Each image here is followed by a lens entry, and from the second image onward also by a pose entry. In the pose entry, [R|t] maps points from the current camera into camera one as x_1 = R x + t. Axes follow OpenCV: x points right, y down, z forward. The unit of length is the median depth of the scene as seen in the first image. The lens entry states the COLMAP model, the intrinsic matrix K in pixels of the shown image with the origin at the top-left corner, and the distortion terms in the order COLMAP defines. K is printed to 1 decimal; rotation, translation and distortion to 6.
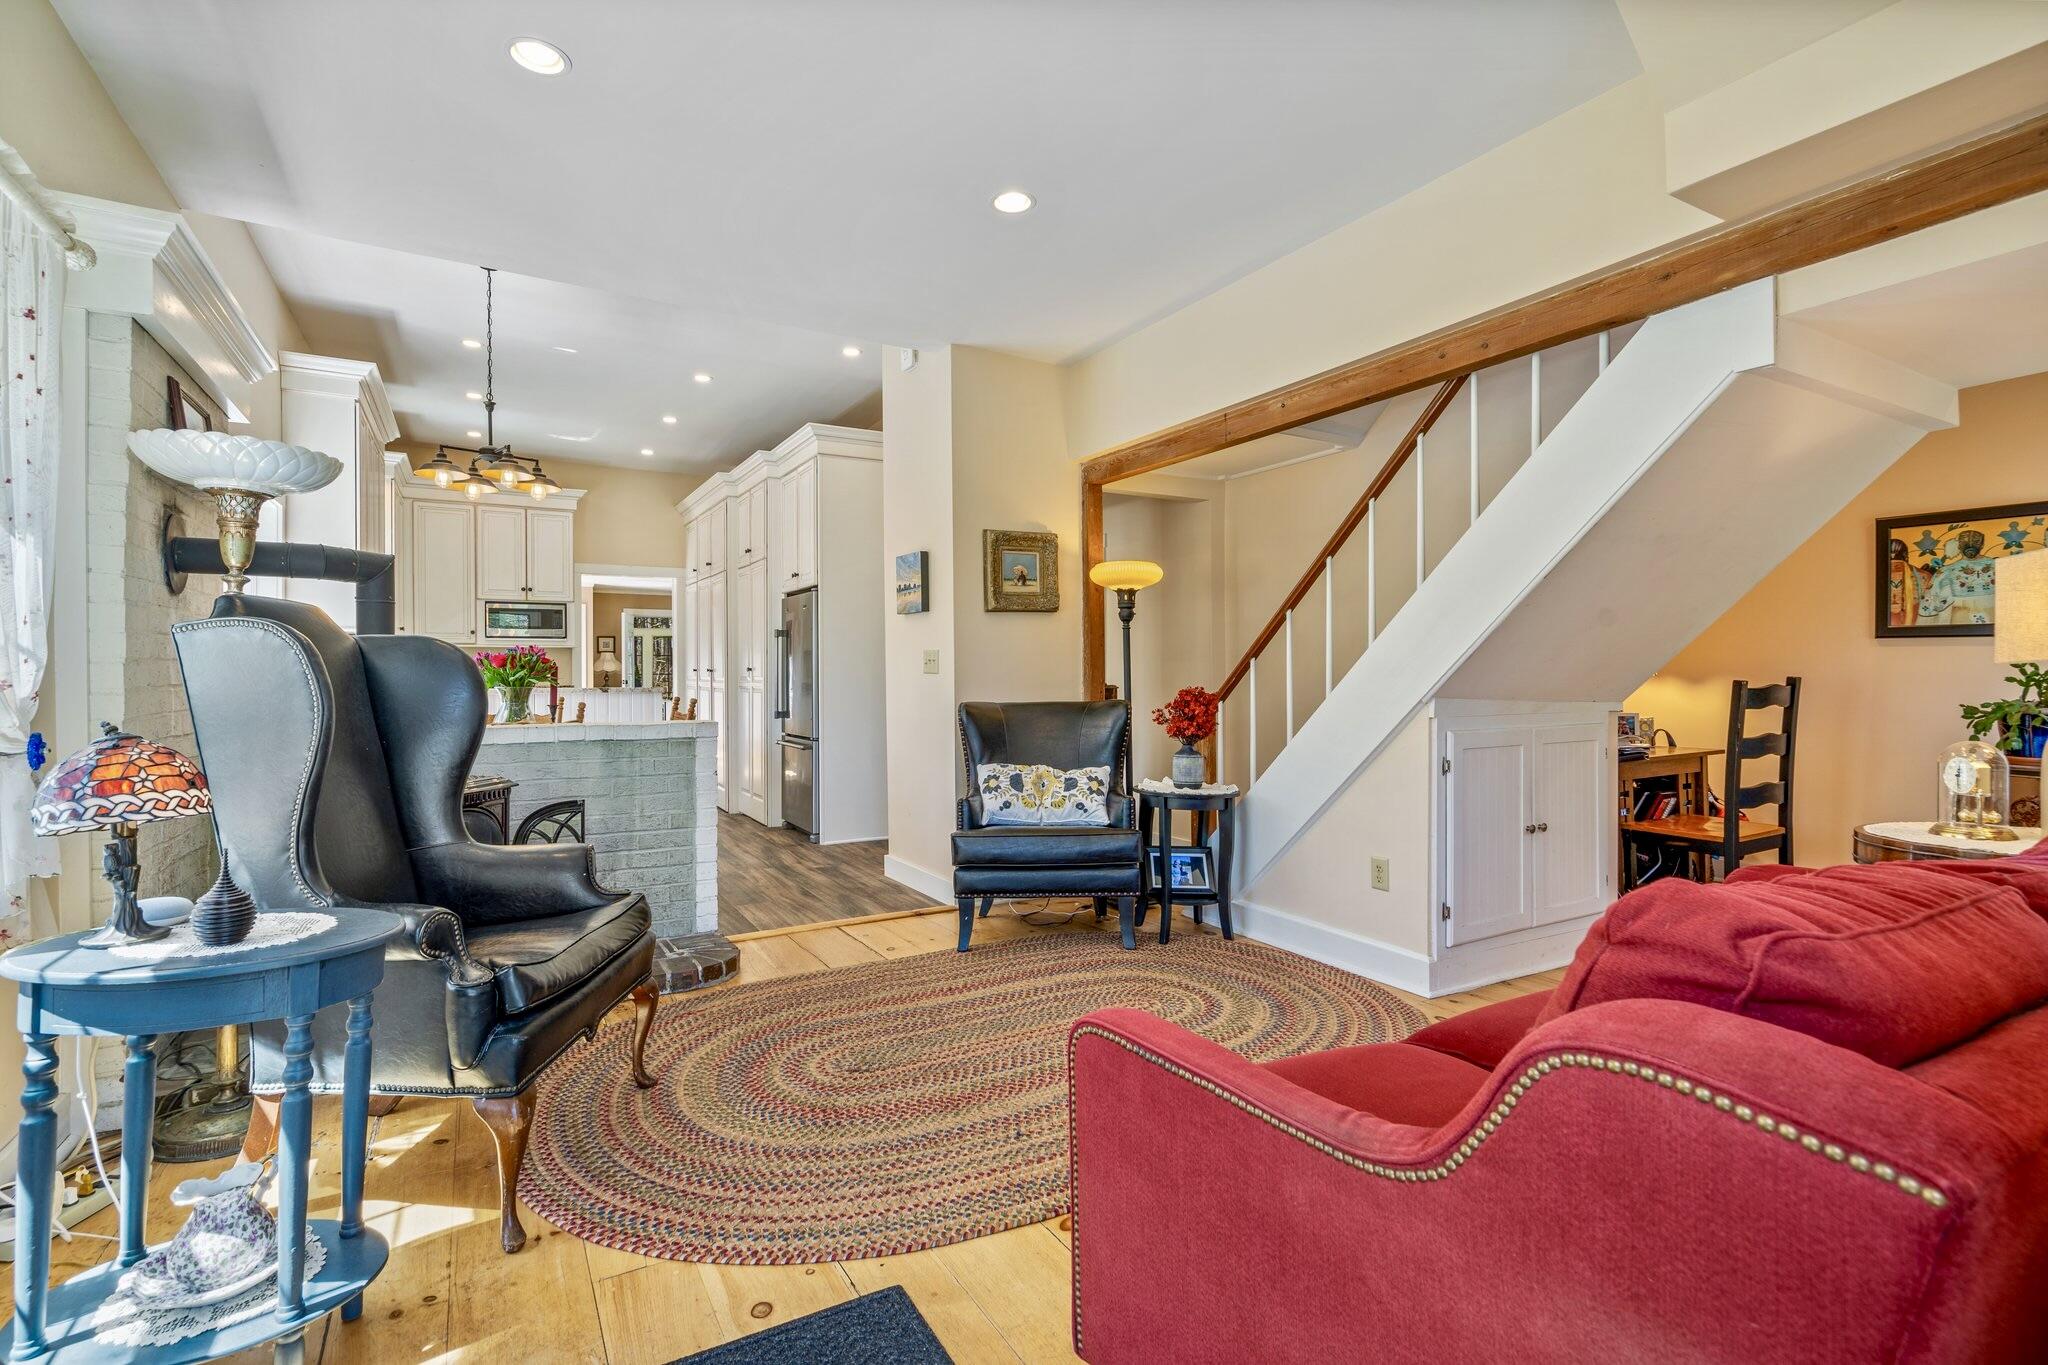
lens RADIAL K [[941.3, 0, 1026.1], [0, 941.3, 675.5], [0, 0, 1]] dist [-0.001796, 0.001385]
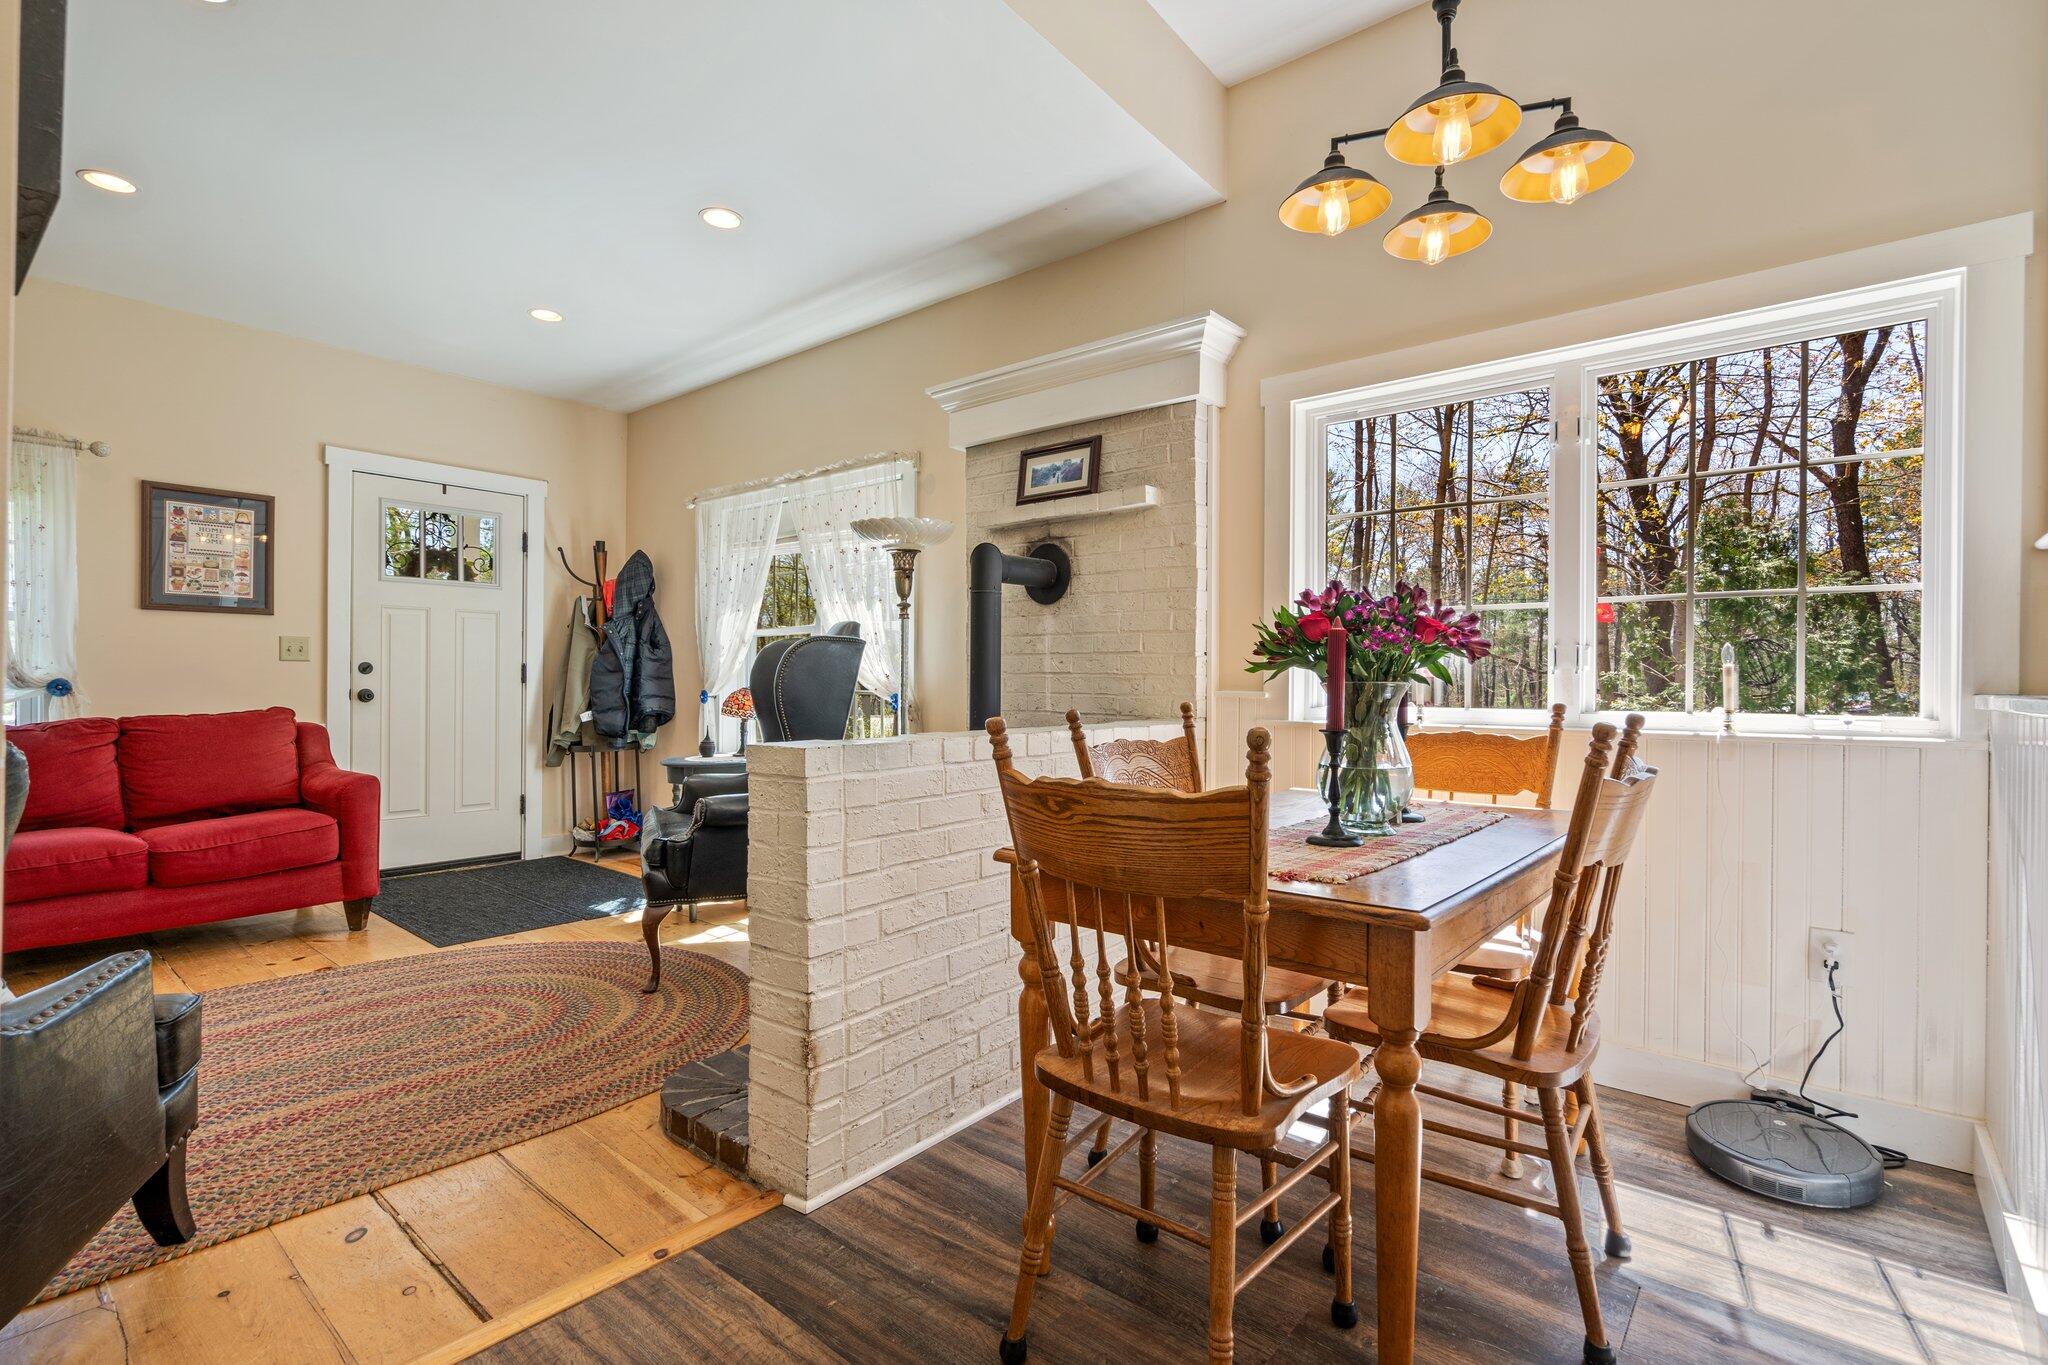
lens RADIAL K [[939.2, 0, 1032.7], [0, 939.2, 685.3], [0, 0, 1]] dist [-0.001664, 0.000065]
pose [[-0.938880, -0.000798, -0.344243, -0.284757], [-0.003654, 0.999964, 0.007649, 0.011462], [0.344225, 0.008440, -0.938849, 1.478114]]
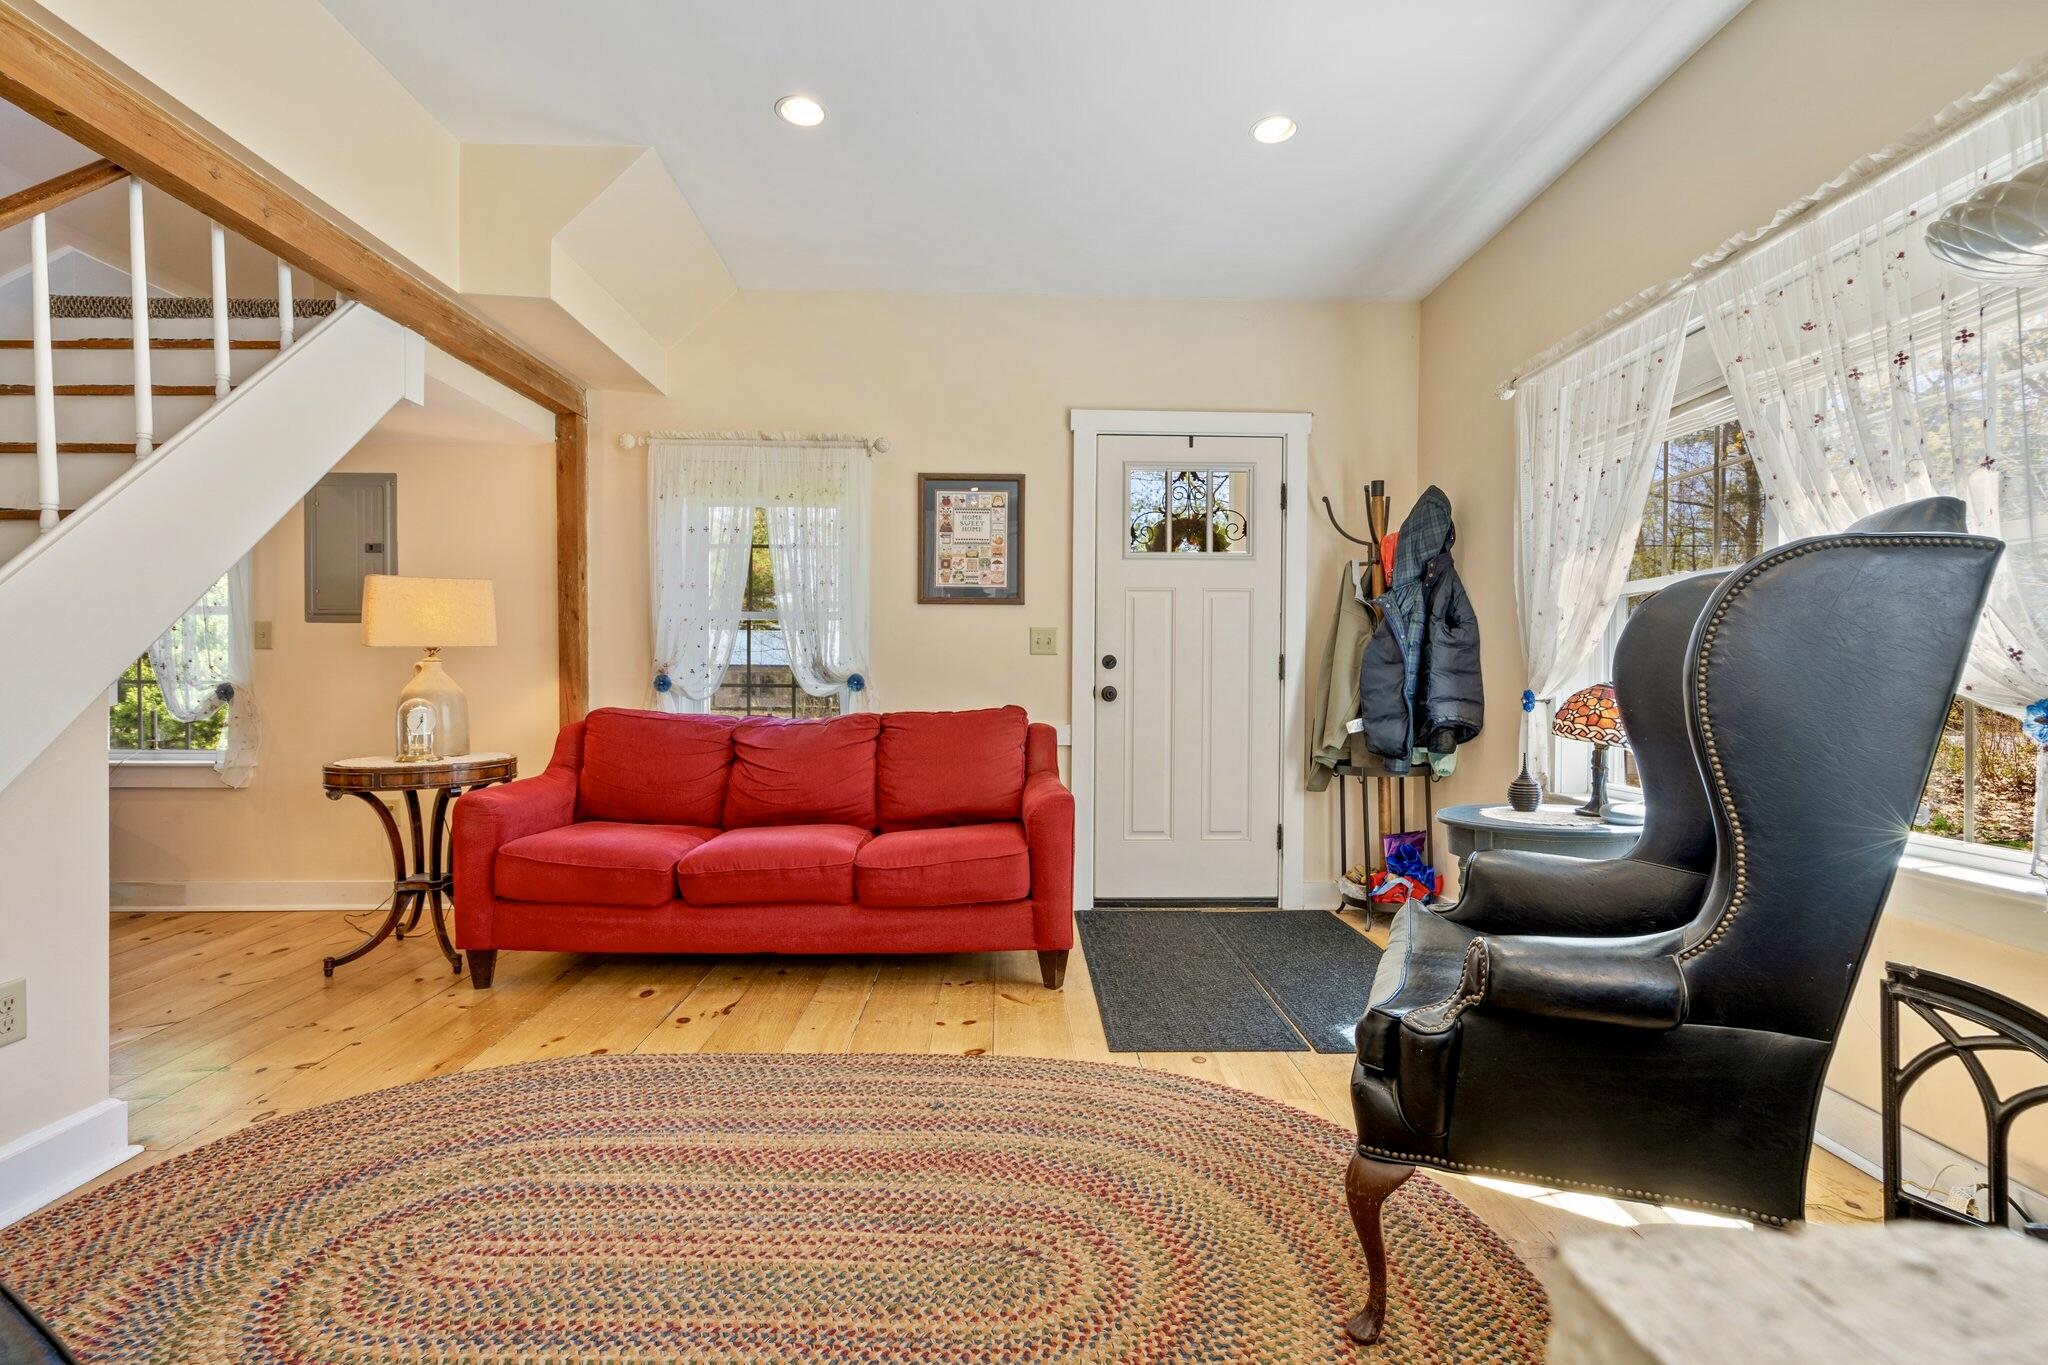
lens RADIAL K [[933.2, 0, 1028.7], [0, 933.2, 690.2], [0, 0, 1]] dist [0.001372, -0.000980]
pose [[-0.876864, -0.006480, 0.480696, -0.313205], [-0.001204, 0.999936, 0.011283, 0.021244], [-0.480738, 0.009315, -0.876815, 1.008419]]
